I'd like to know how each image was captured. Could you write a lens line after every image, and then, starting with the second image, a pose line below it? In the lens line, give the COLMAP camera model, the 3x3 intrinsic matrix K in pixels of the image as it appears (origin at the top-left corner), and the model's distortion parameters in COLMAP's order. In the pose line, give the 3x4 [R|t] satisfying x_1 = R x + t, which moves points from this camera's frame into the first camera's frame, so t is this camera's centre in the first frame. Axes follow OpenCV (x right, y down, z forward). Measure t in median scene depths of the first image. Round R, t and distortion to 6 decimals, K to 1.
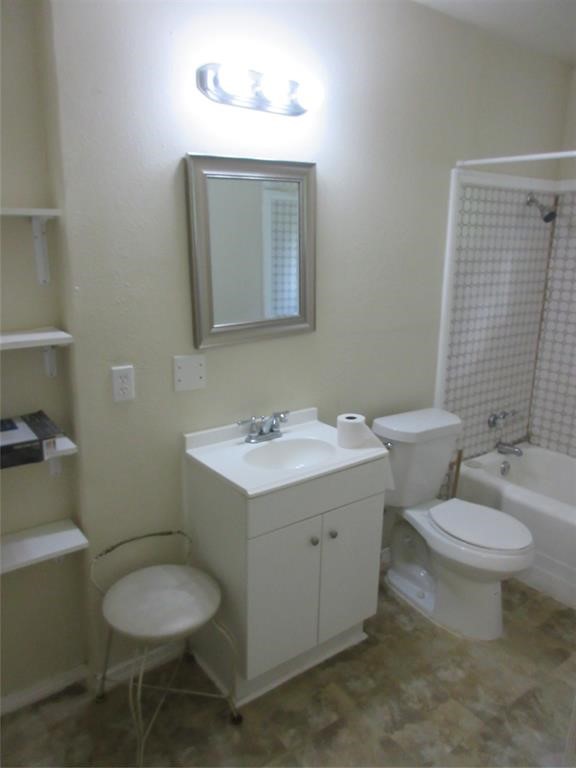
lens RADIAL K [[573.9, 0, 289.7], [0, 573.9, 384.5], [0, 0, 1]] dist [0.024458, -0.020140]
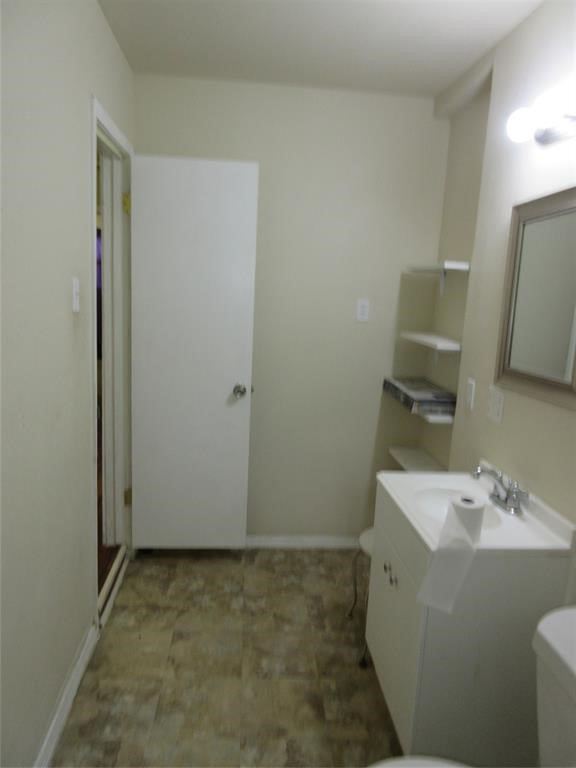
lens RADIAL K [[573.9, 0, 288.9], [0, 573.9, 384.0], [0, 0, 1]] dist [0.024458, -0.020140]
pose [[-0.531184, 0.131402, -0.837005, 0.944893], [-0.249484, 0.919842, 0.302736, -0.296333], [0.809692, 0.369628, -0.455823, 1.221540]]
